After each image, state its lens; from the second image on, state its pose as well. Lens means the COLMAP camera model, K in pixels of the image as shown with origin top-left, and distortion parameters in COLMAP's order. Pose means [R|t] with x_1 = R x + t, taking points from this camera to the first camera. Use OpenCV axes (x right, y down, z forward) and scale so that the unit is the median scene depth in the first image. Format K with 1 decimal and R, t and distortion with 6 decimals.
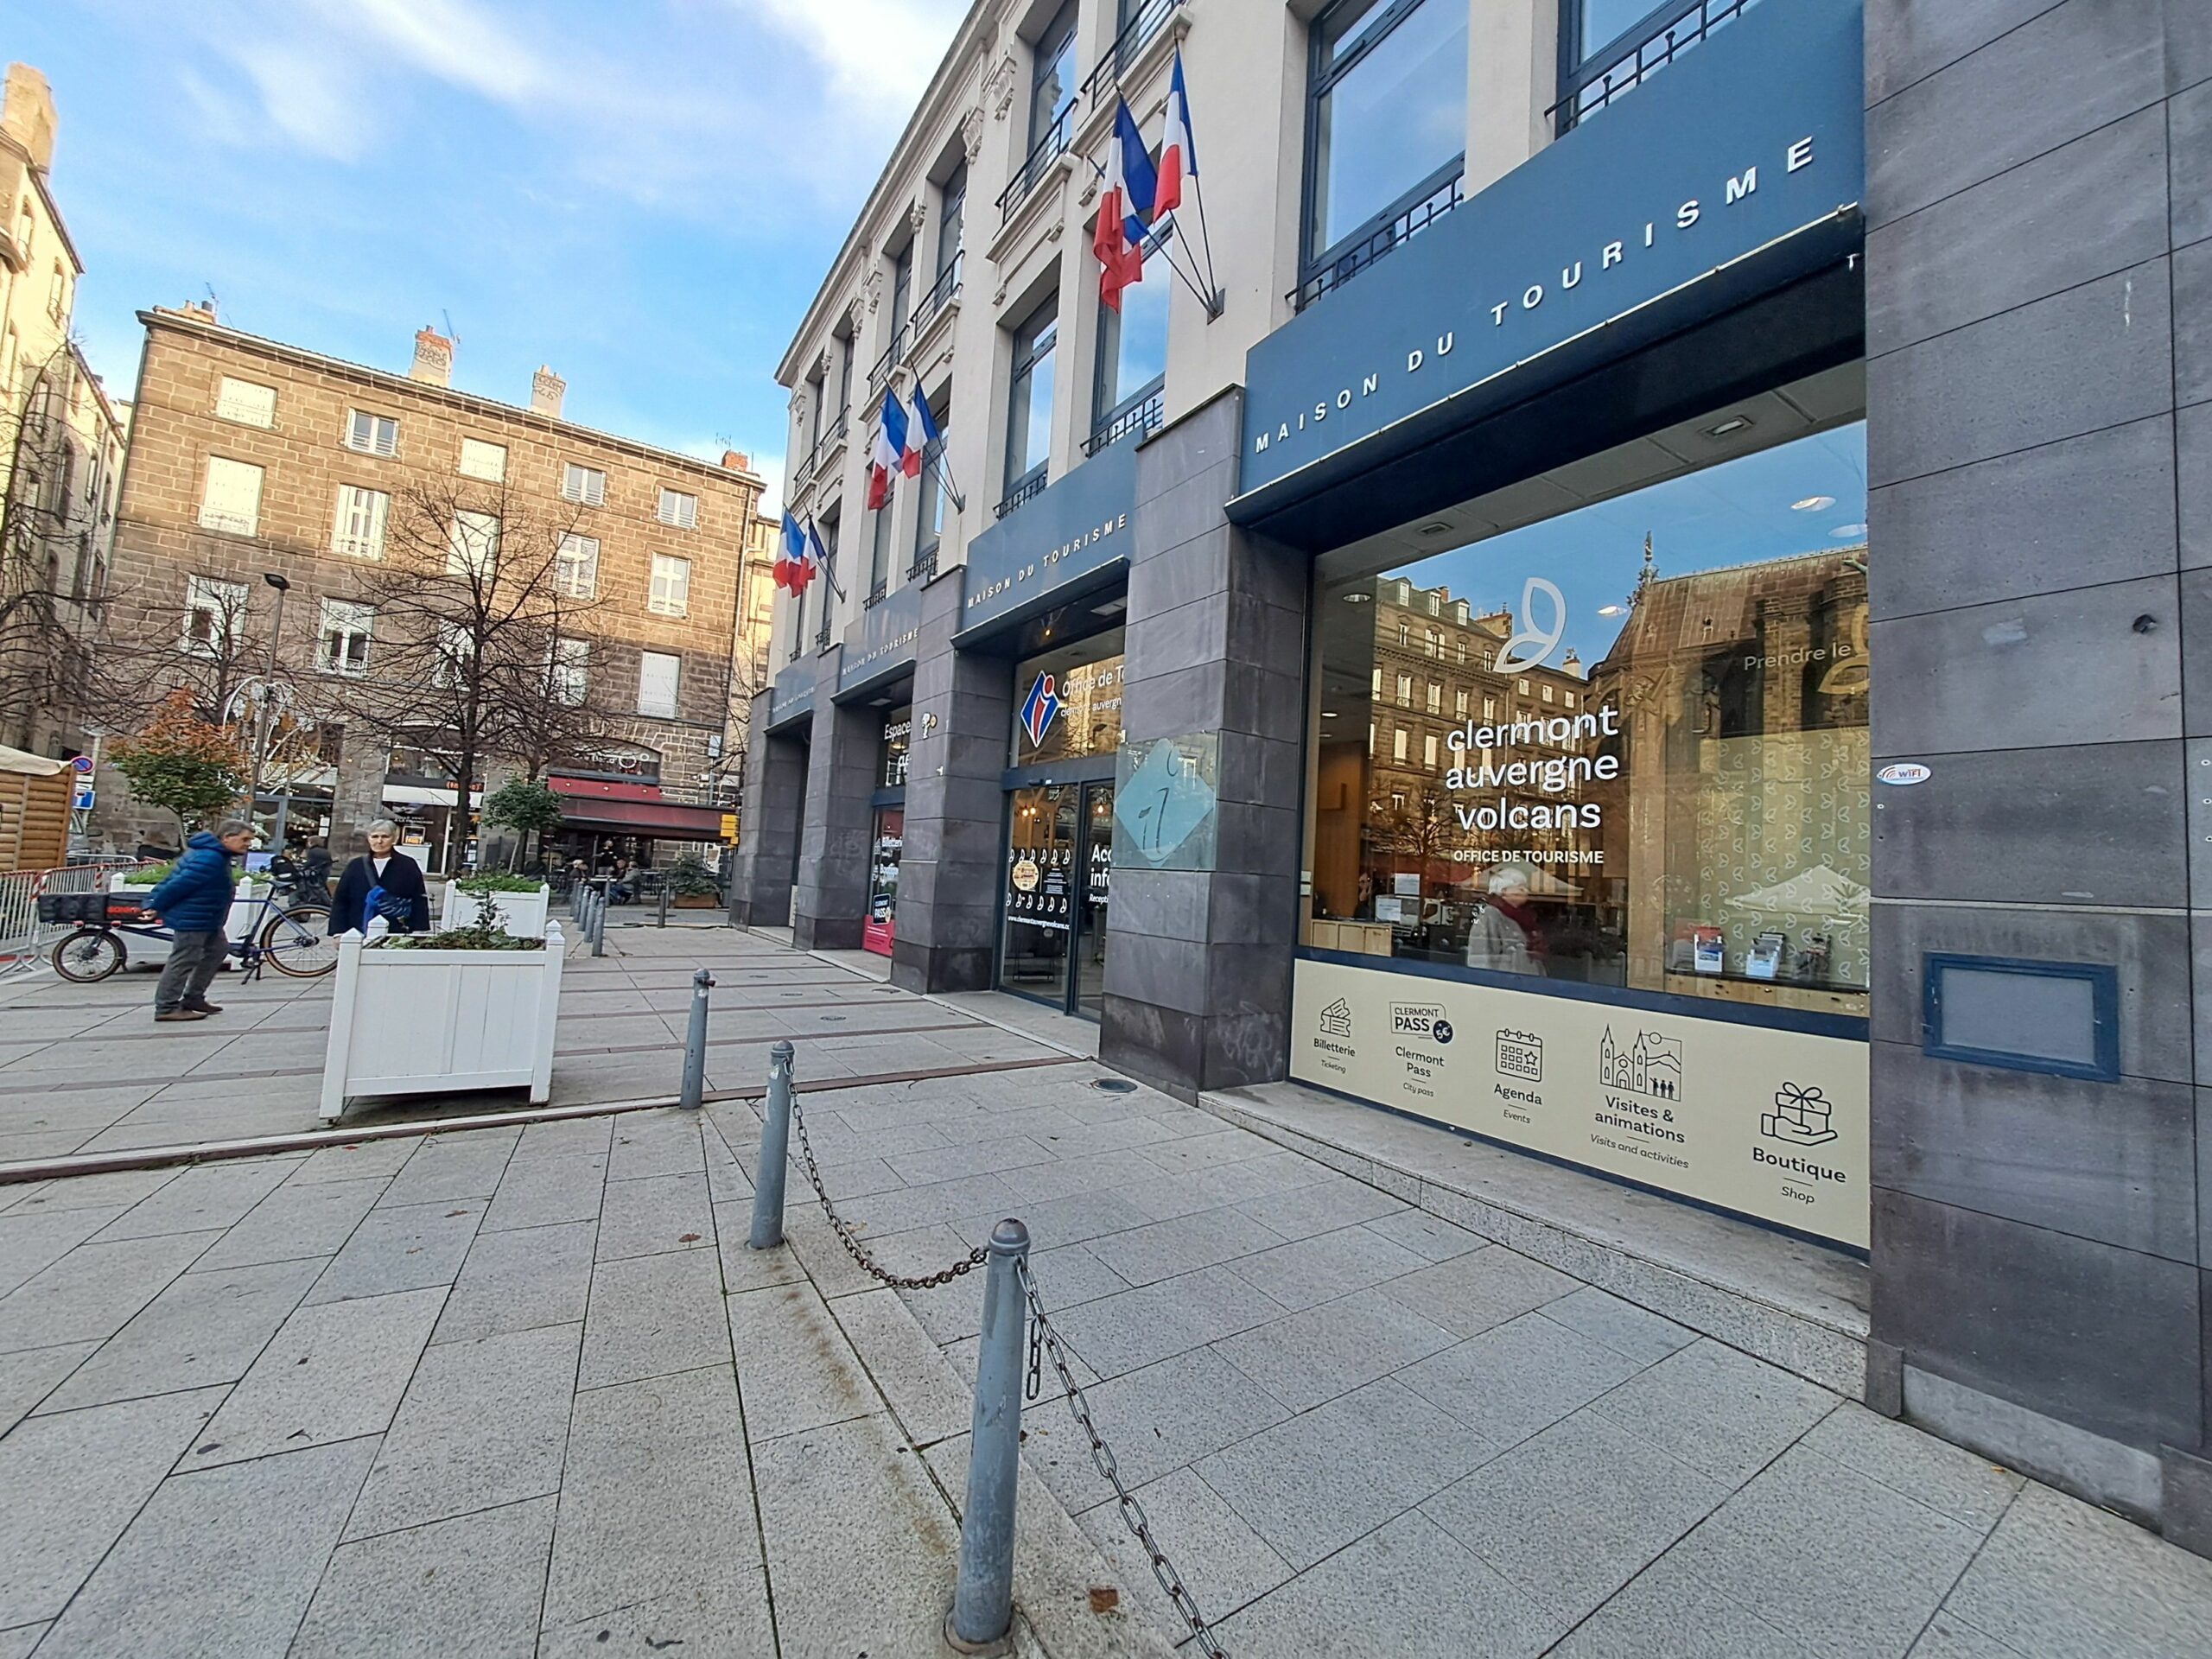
lens RADIAL K [[877.6, 0, 1102.1], [0, 877.6, 821.4], [0, 0, 1]] dist [-0.001098, 0.000190]
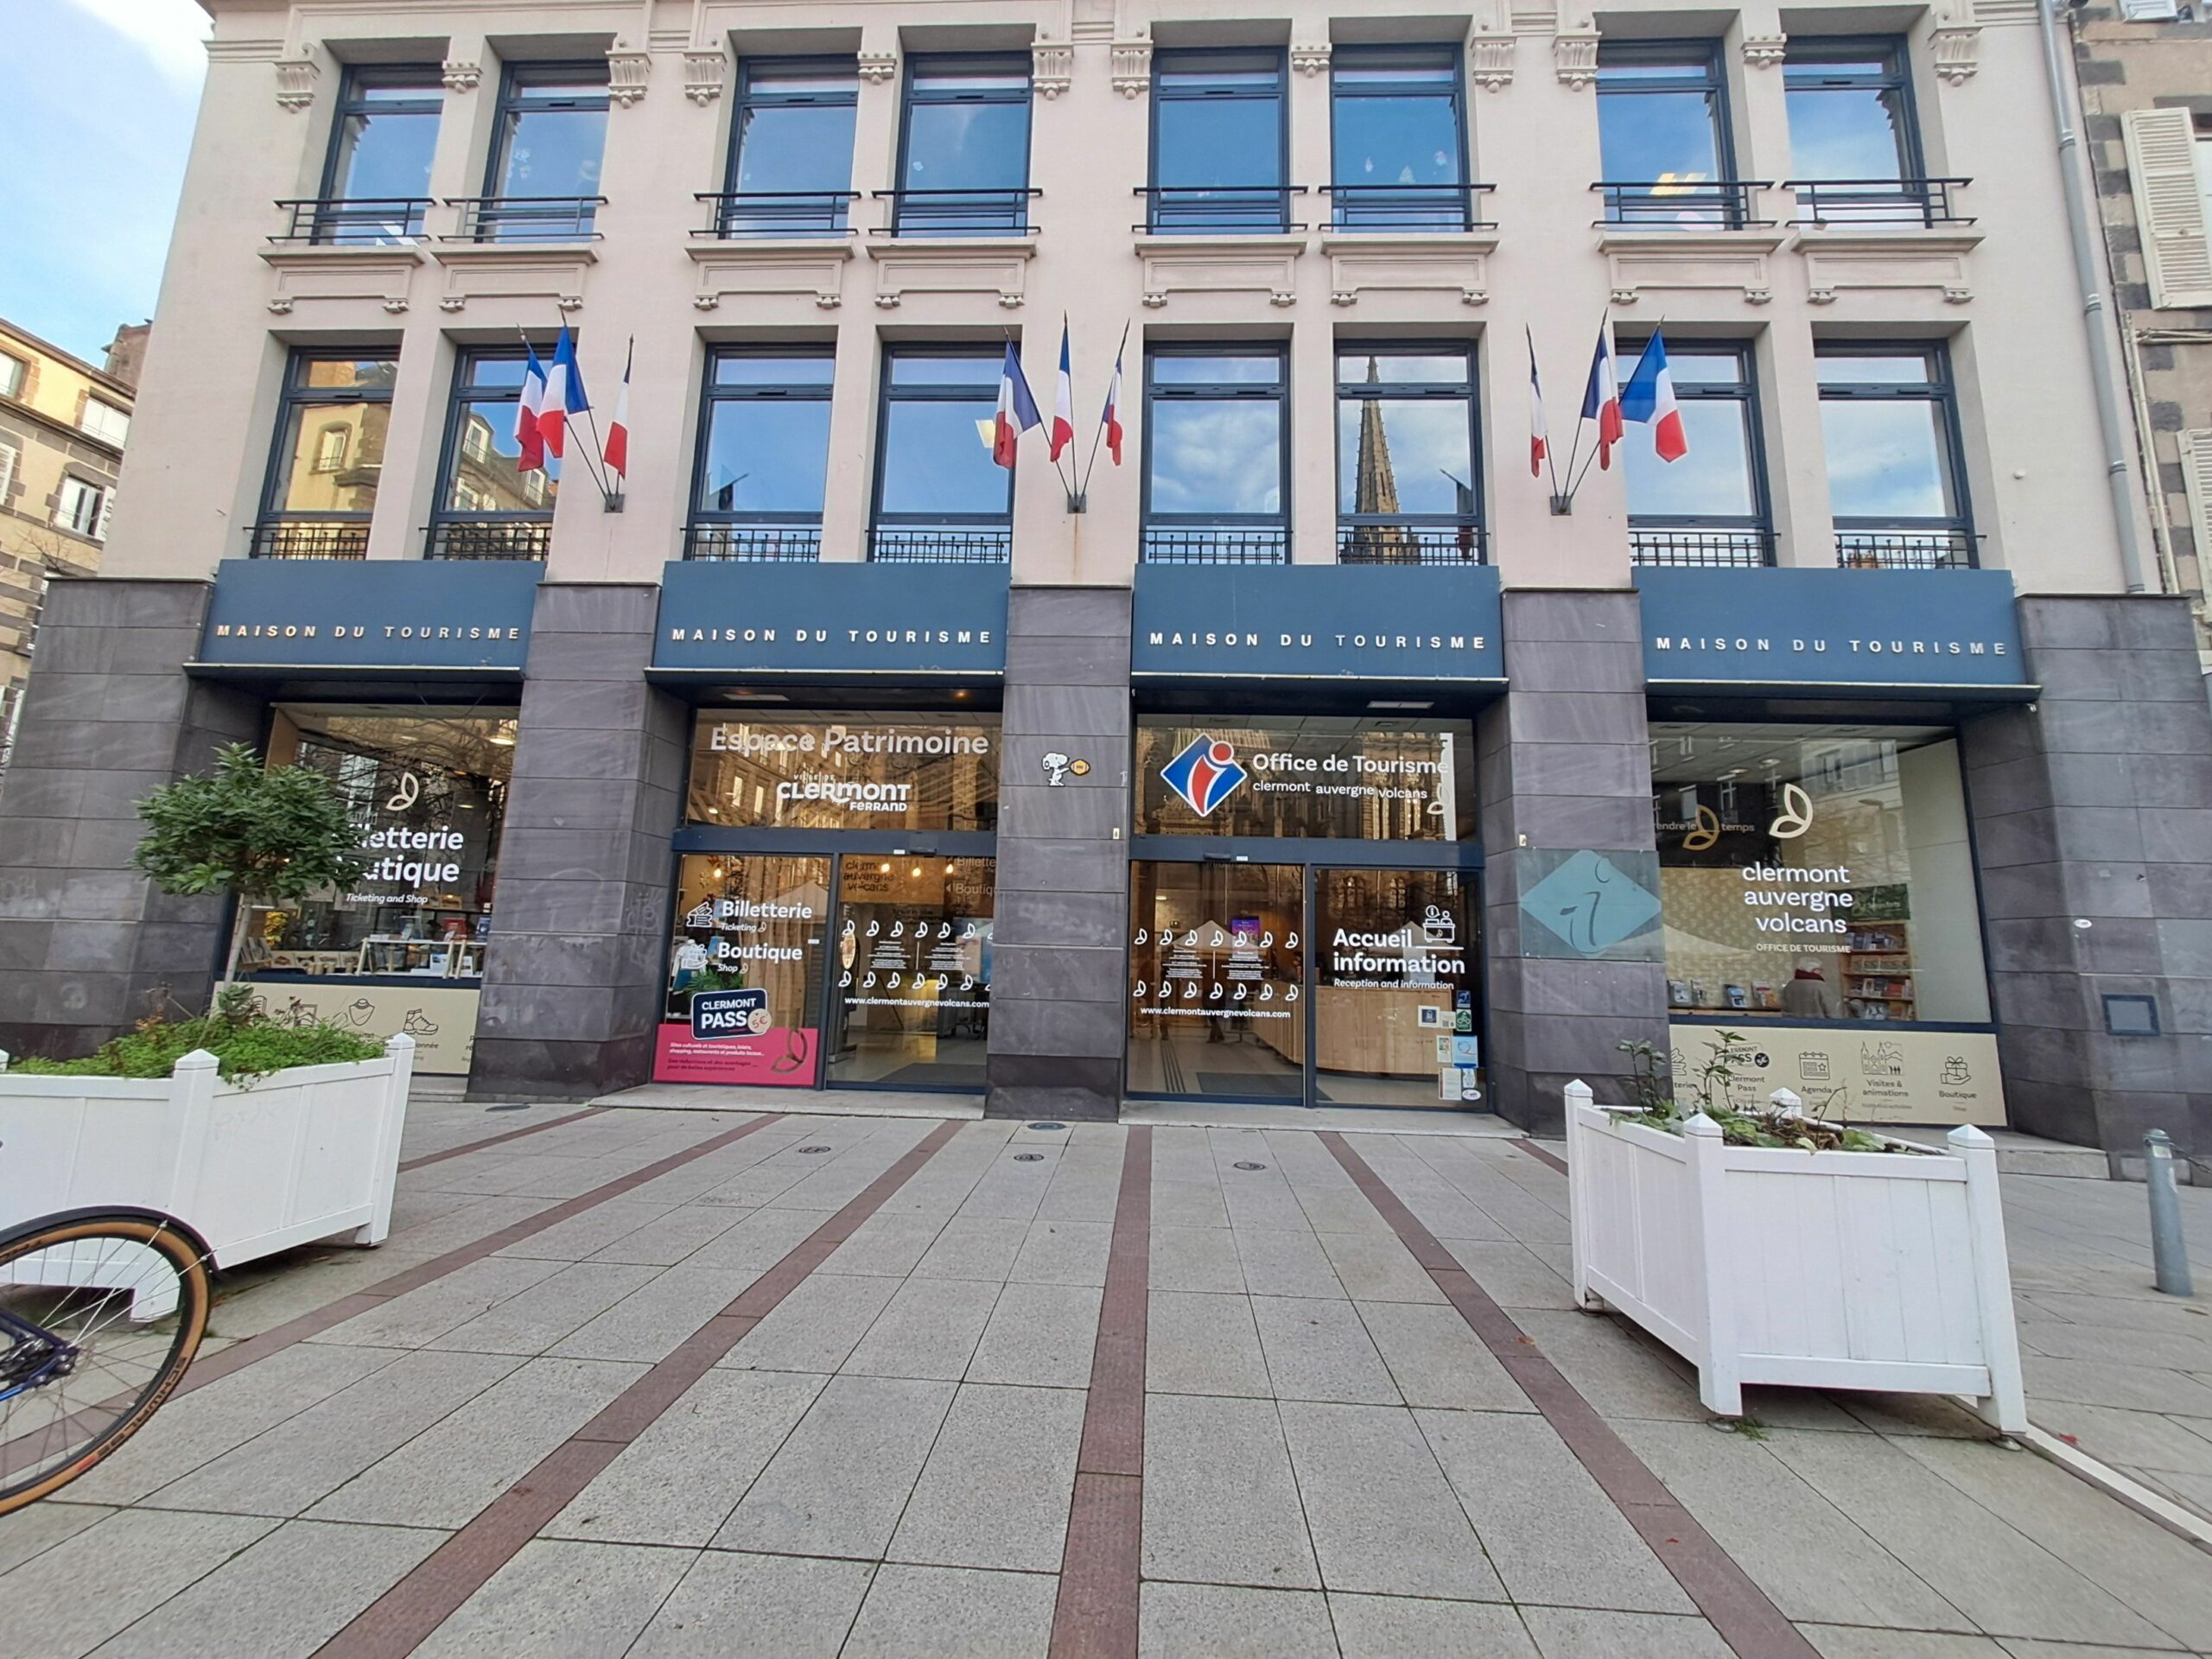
lens RADIAL K [[877.6, 0, 1102.1], [0, 877.6, 821.4], [0, 0, 1]] dist [-0.001098, 0.000190]
pose [[0.585231, 0.081006, 0.806810, -1.620092], [-0.046486, 0.996713, -0.066353, -0.027687], [-0.809533, 0.001326, 0.587073, 1.041339]]
